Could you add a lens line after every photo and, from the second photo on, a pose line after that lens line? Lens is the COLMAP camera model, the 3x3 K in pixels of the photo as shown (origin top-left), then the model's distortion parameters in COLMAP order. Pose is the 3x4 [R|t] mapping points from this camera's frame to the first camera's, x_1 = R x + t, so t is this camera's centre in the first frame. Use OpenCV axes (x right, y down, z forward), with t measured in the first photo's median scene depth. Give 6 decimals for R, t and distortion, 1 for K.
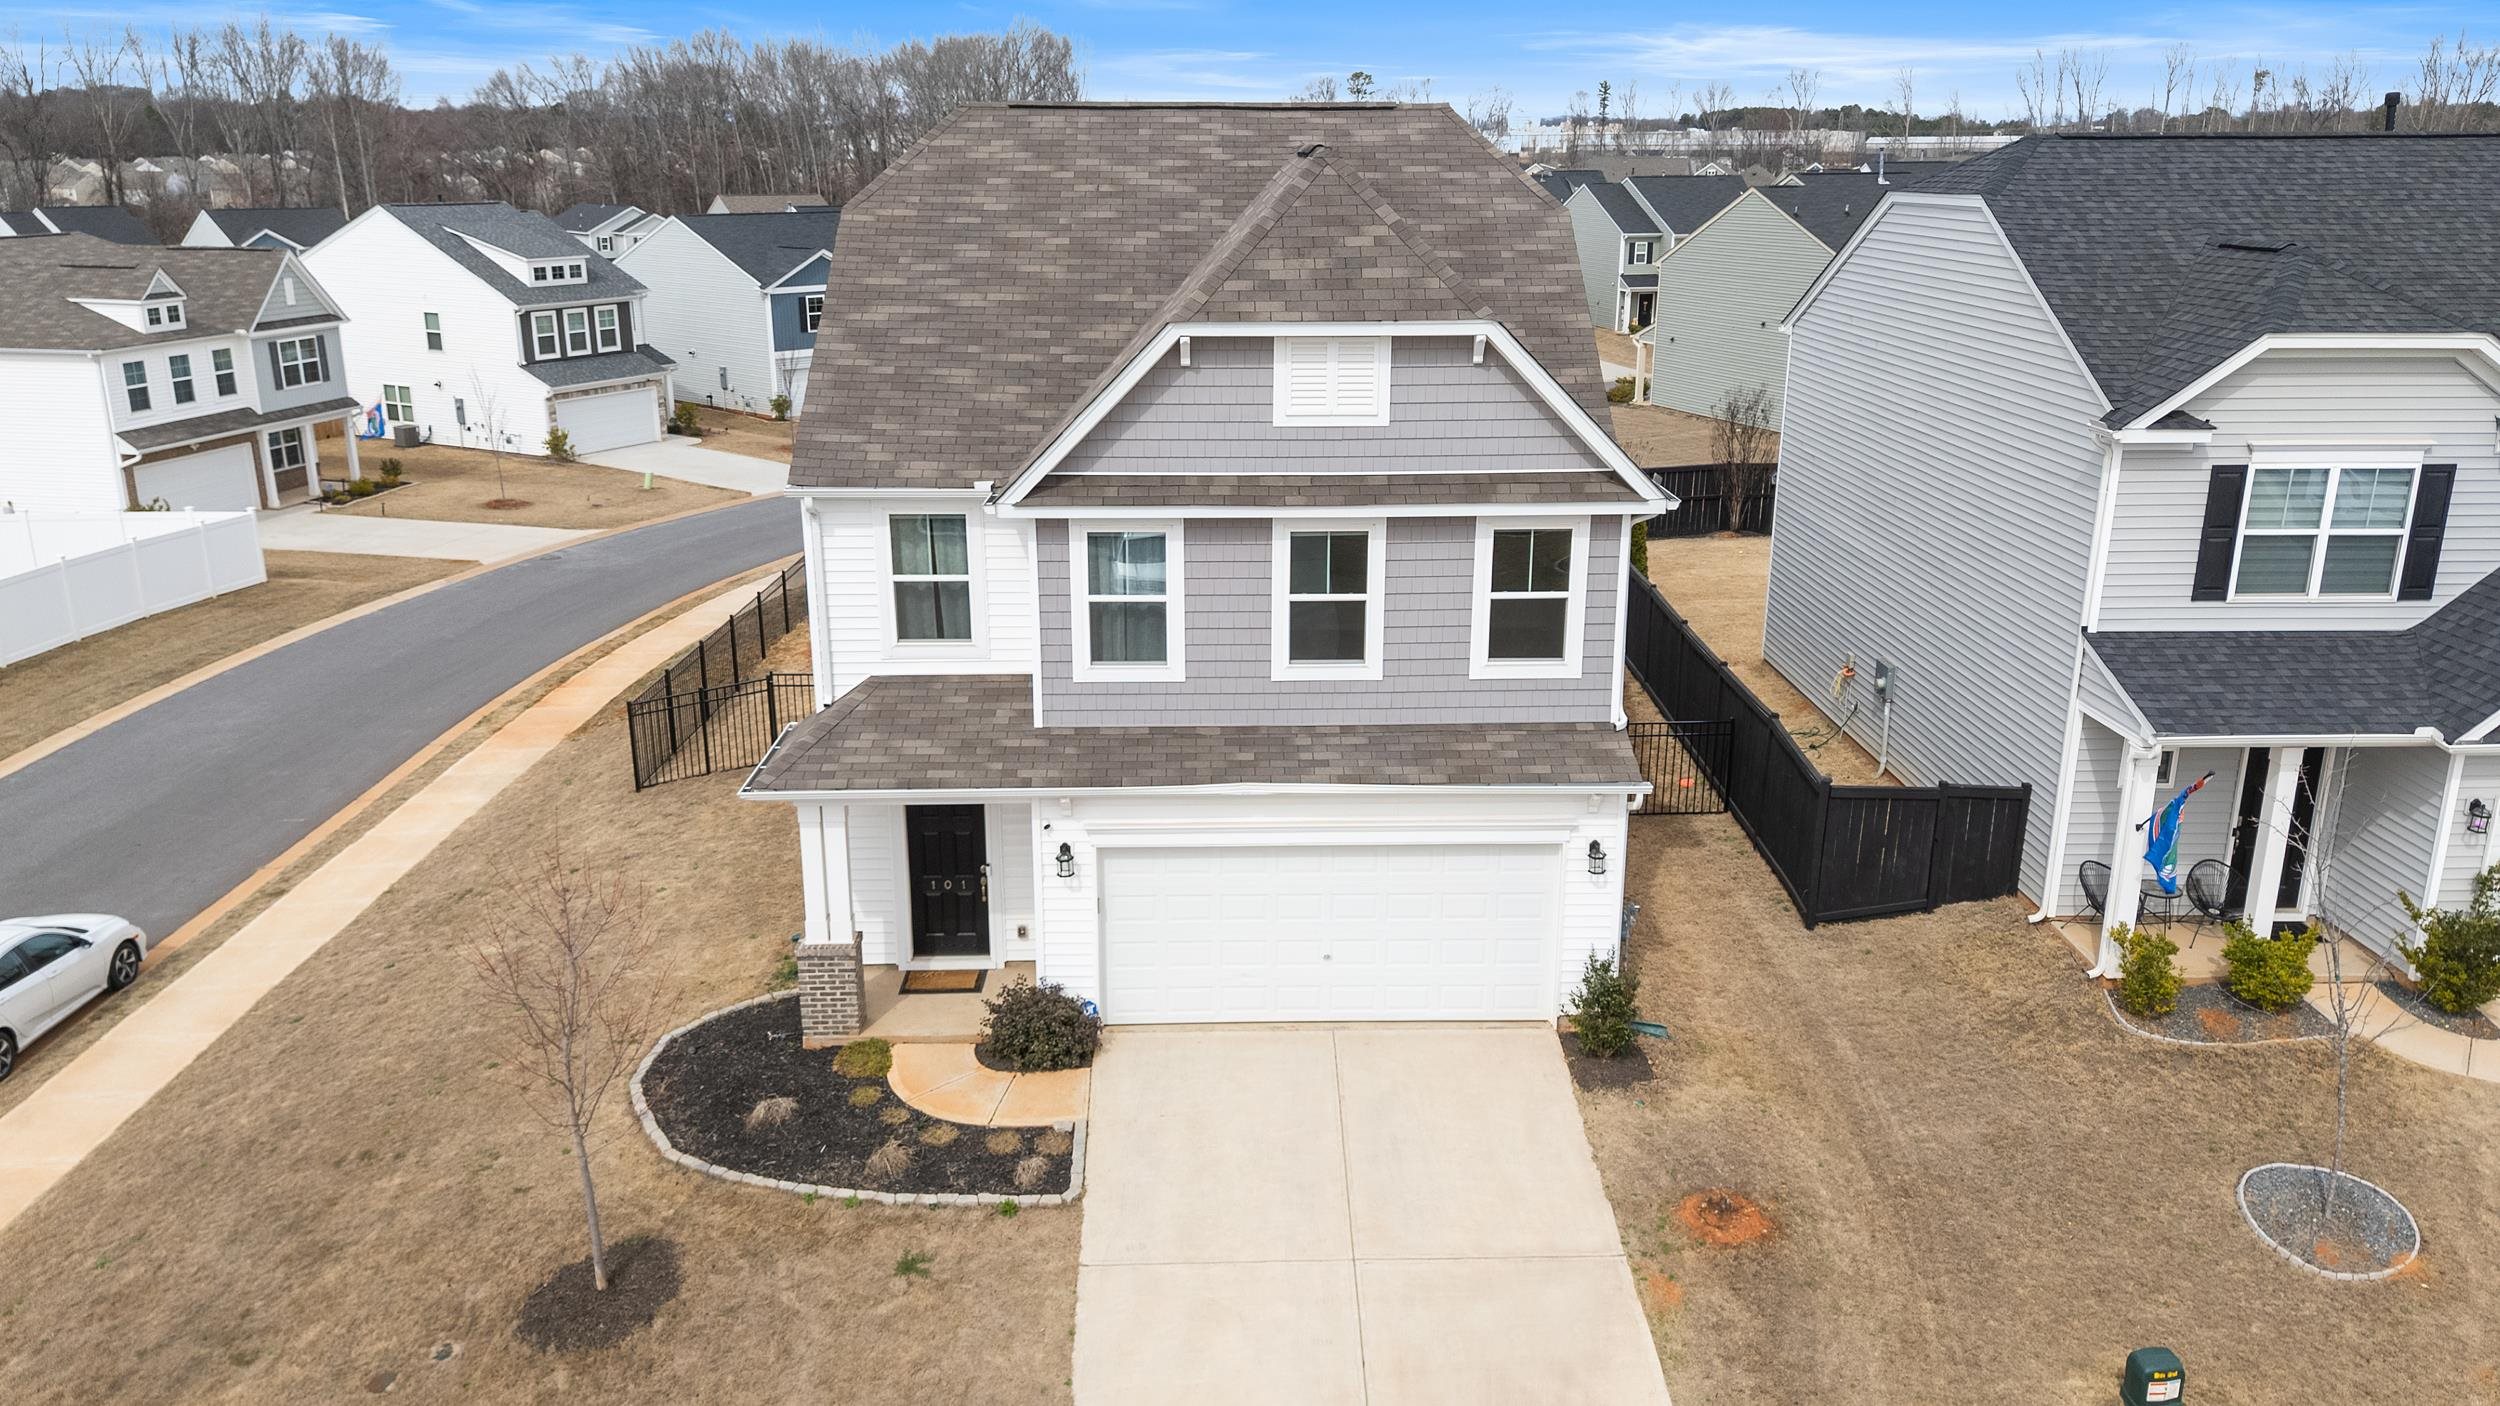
lens RADIAL K [[1853.5, 0, 1250.1], [0, 1853.5, 676.4], [0, 0, 1]] dist [0.060681, -0.079146]
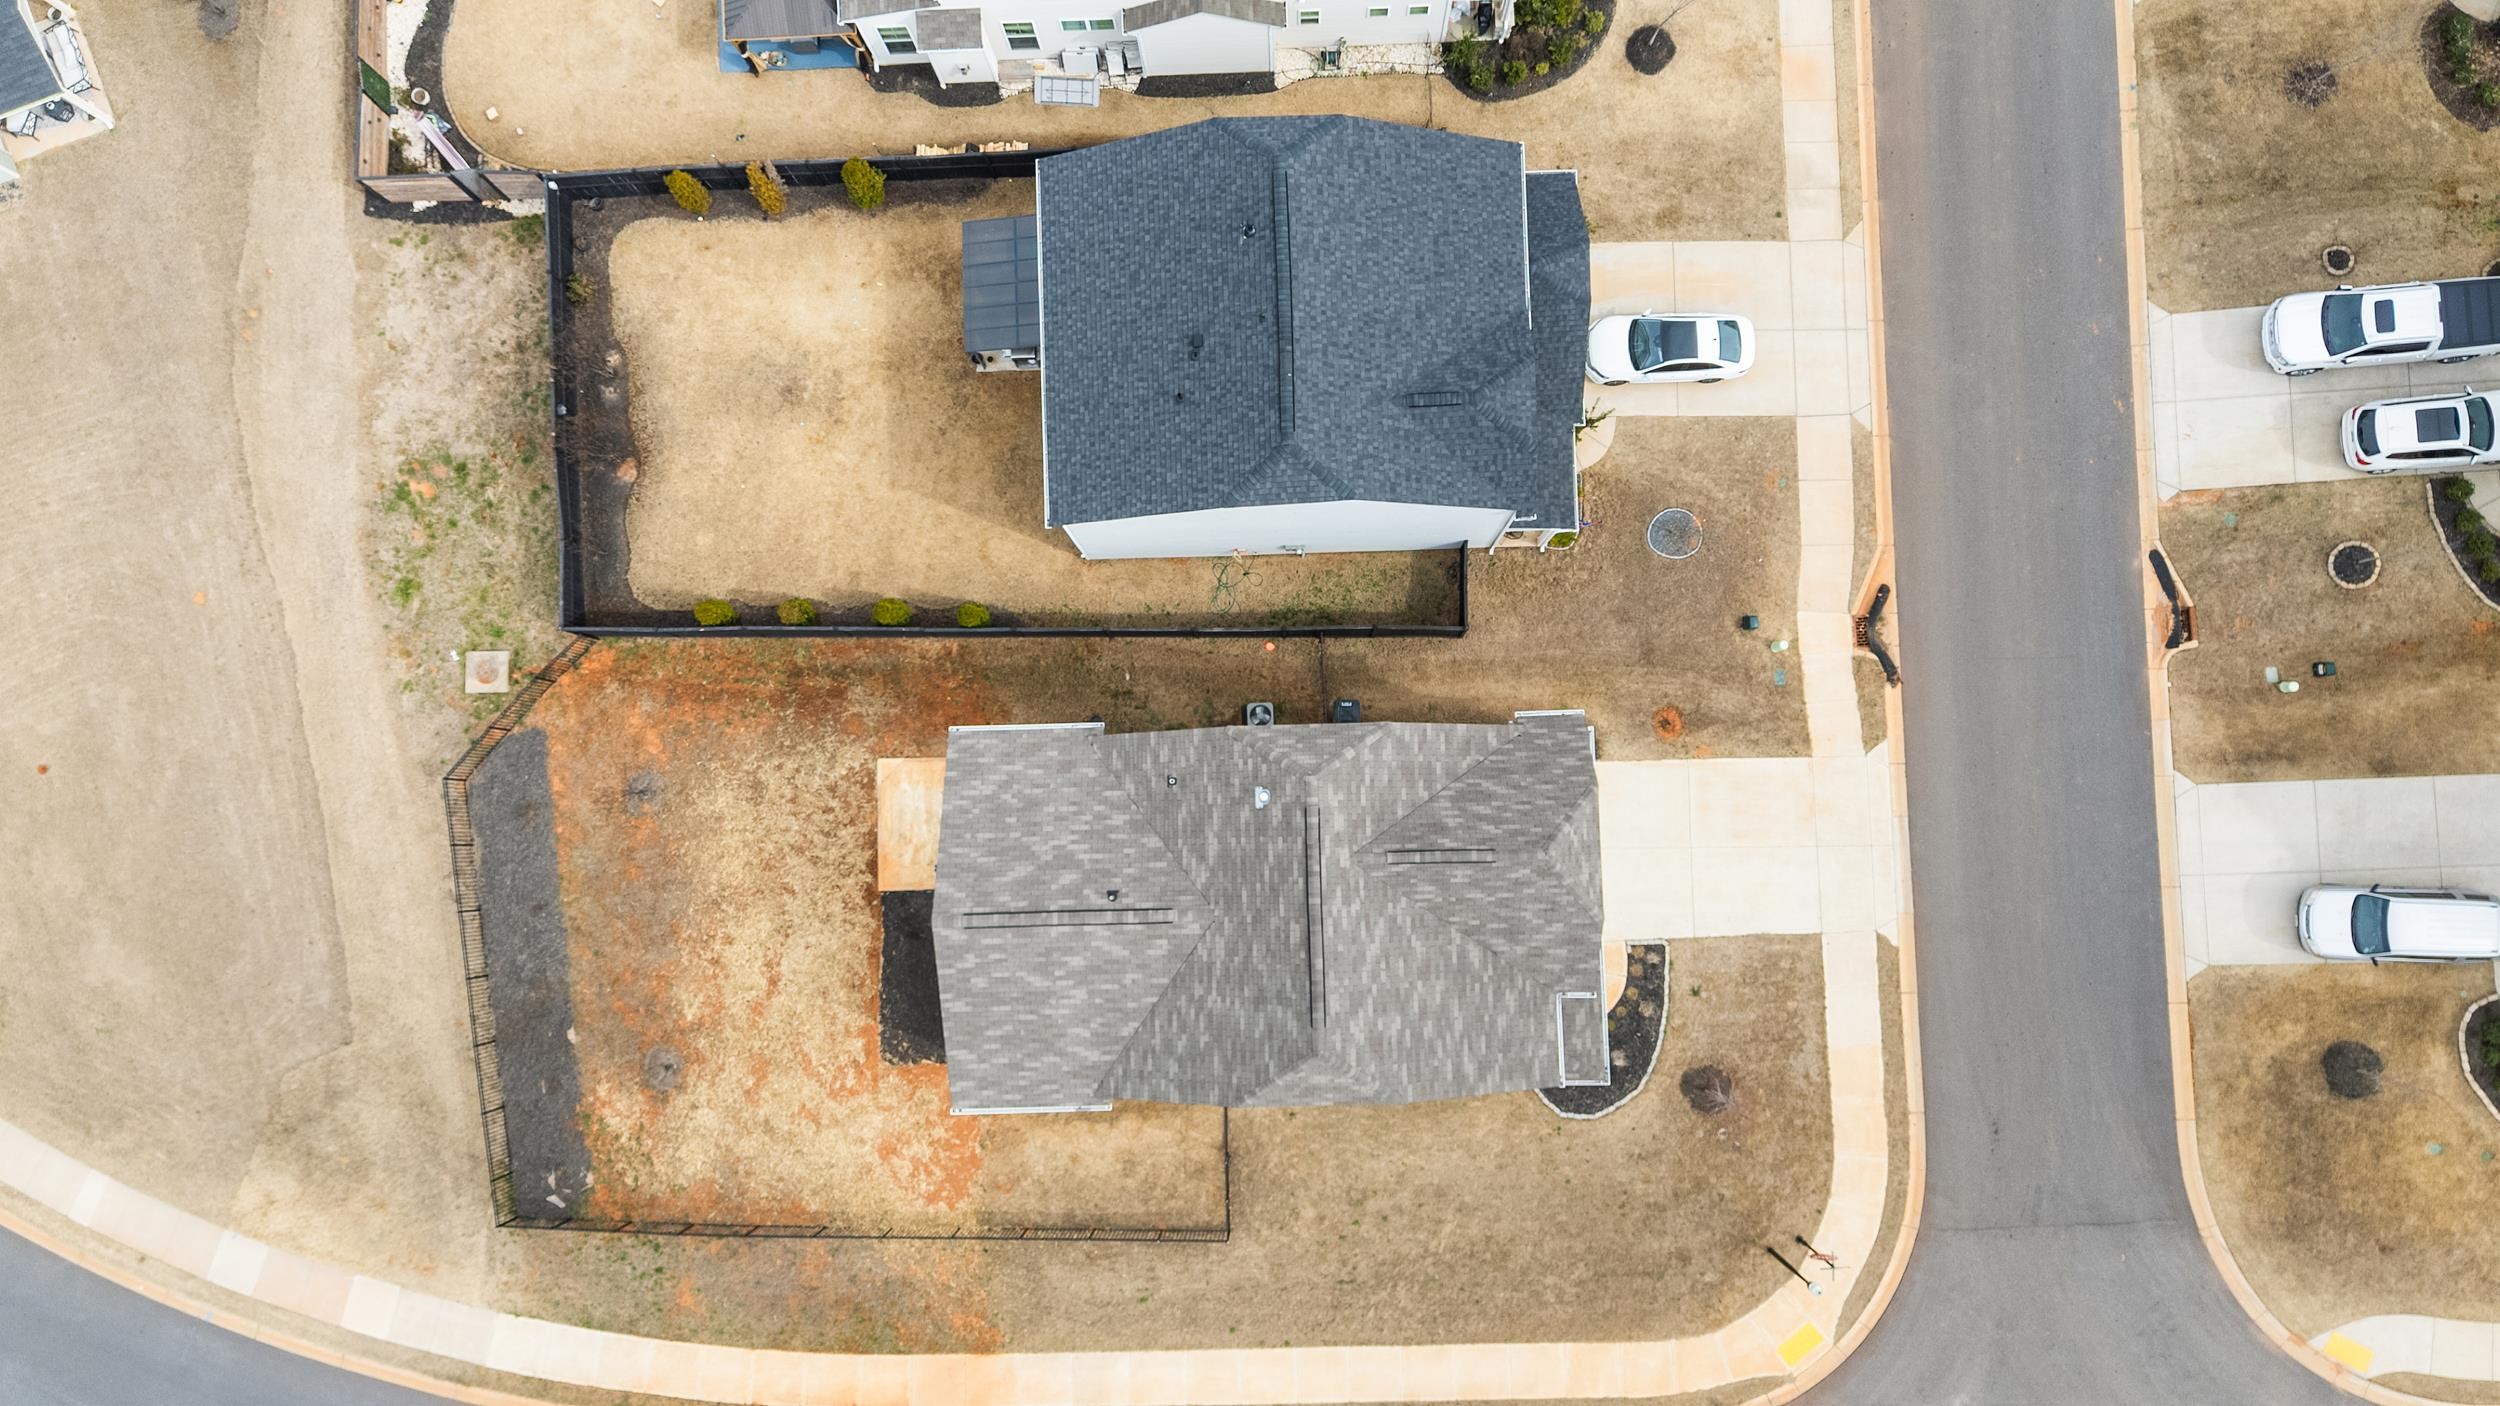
lens RADIAL K [[1840.0, 0, 1250.0], [0, 1840.0, 703.0], [0, 0, 1]] dist [0.046119, -0.001435]
pose [[-0.001784, -0.996768, 0.080314, 0.043605], [0.304346, 0.075963, 0.949528, -2.455103], [-0.952560, 0.026137, 0.303227, 0.660734]]
